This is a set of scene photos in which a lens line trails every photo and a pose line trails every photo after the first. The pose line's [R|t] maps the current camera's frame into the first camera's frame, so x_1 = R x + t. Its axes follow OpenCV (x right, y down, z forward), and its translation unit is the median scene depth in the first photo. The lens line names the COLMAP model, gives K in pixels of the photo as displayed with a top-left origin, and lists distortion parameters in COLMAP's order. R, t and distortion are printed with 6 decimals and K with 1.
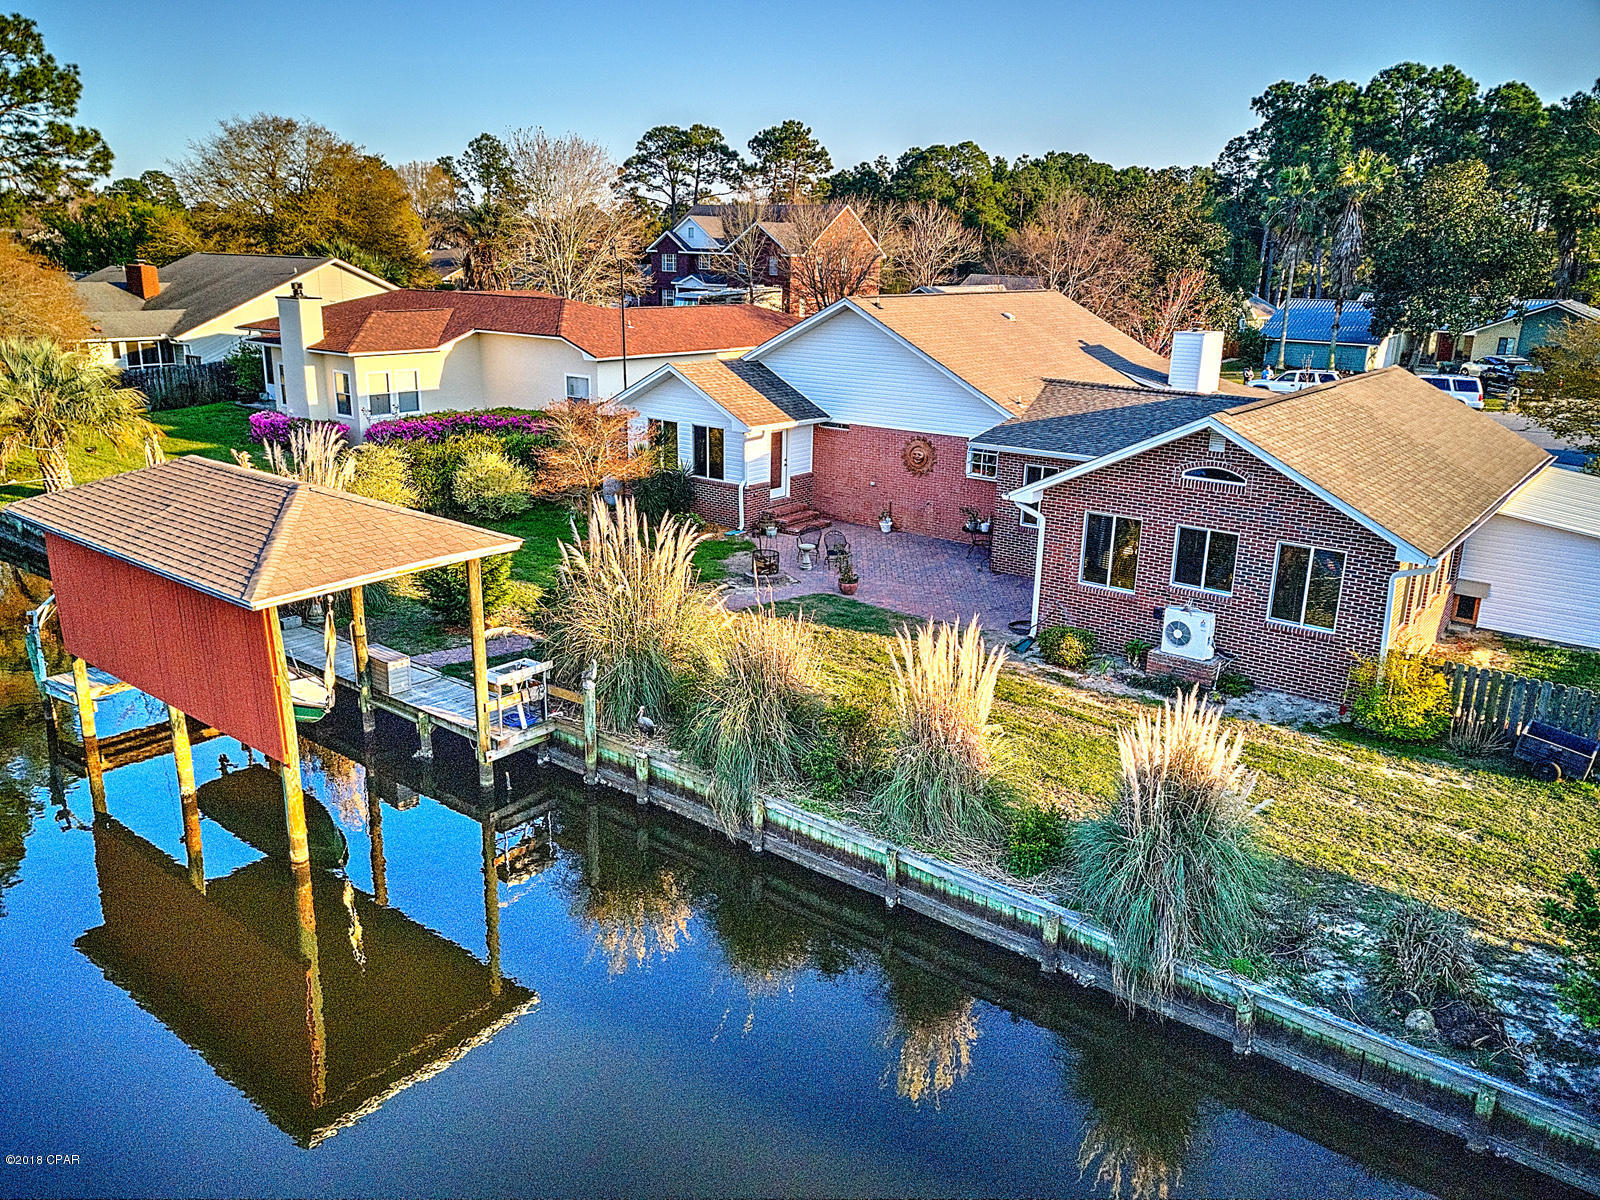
lens RADIAL K [[1207.3, 0, 786.3], [0, 1207.3, 607.3], [0, 0, 1]] dist [0.024054, -0.014517]
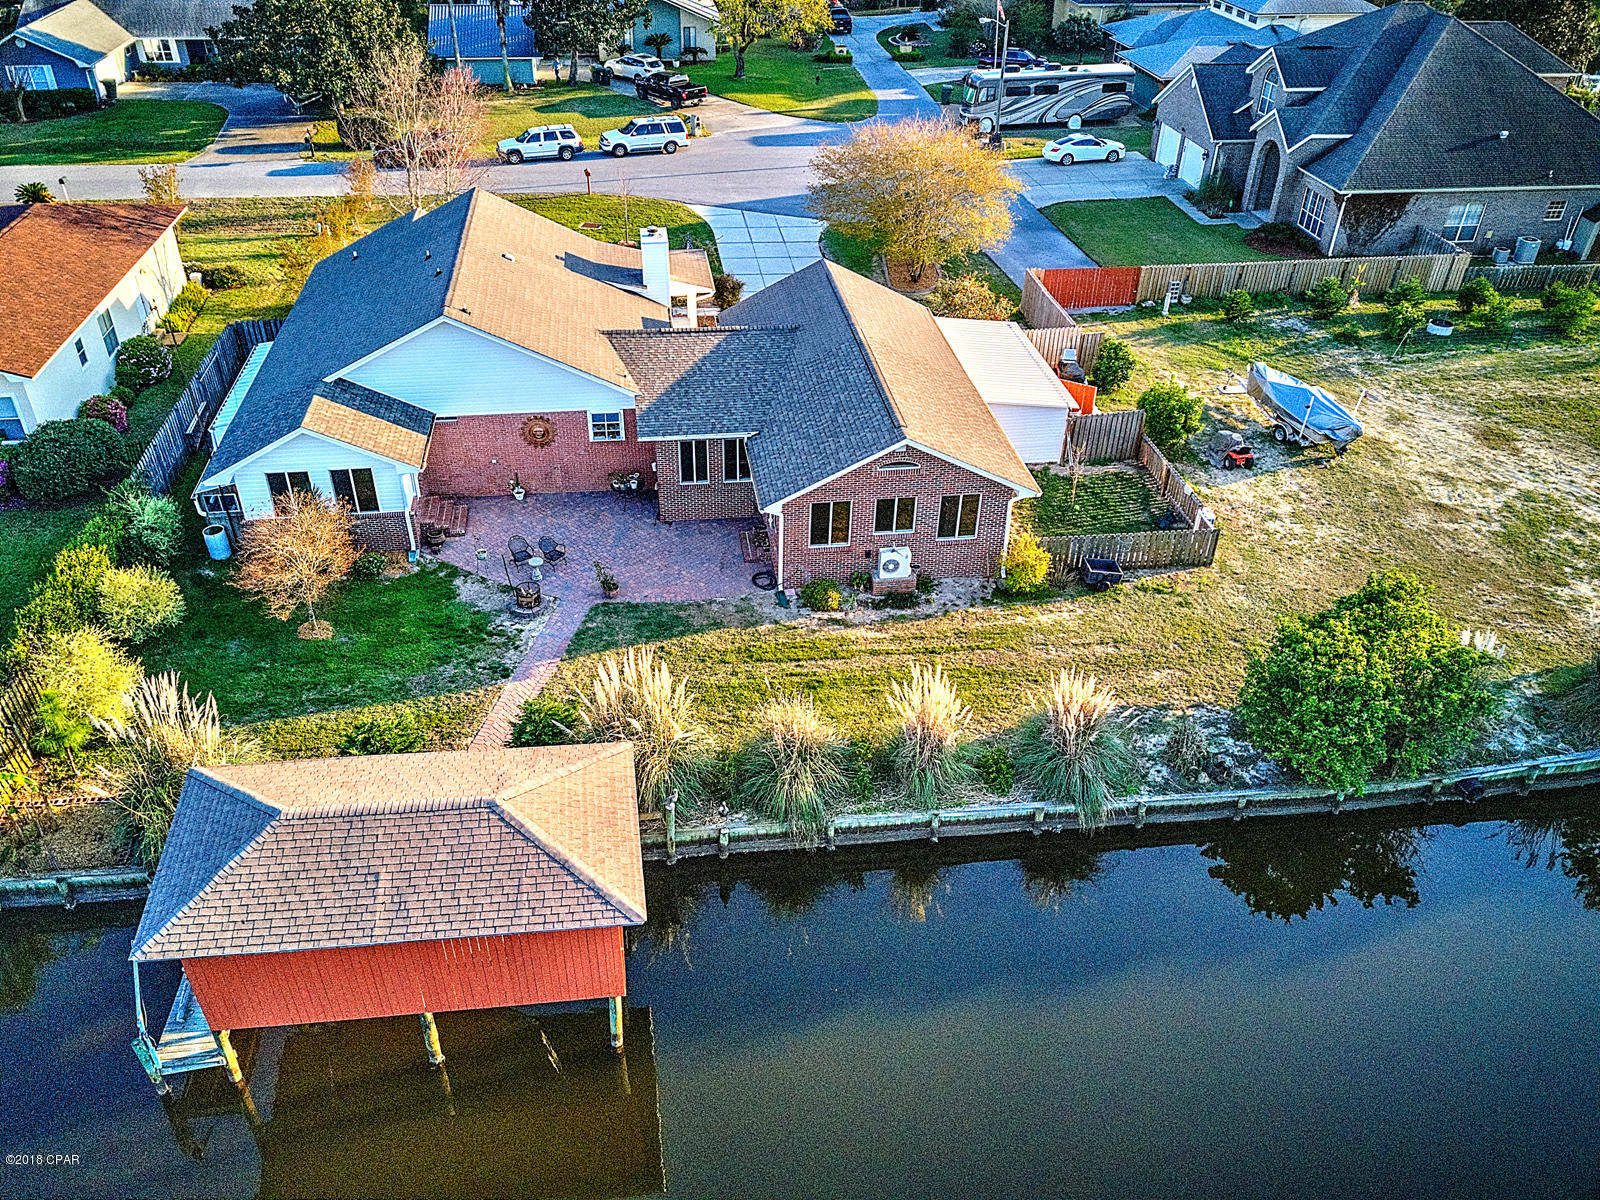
lens RADIAL K [[1207.3, 0, 792.0], [0, 1207.3, 589.3], [0, 0, 1]] dist [0.024054, -0.014517]
pose [[0.694309, -0.410719, 0.590969, -0.675864], [0.201464, 0.899251, 0.388279, -0.568971], [-0.690903, -0.150526, 0.707103, 0.007642]]
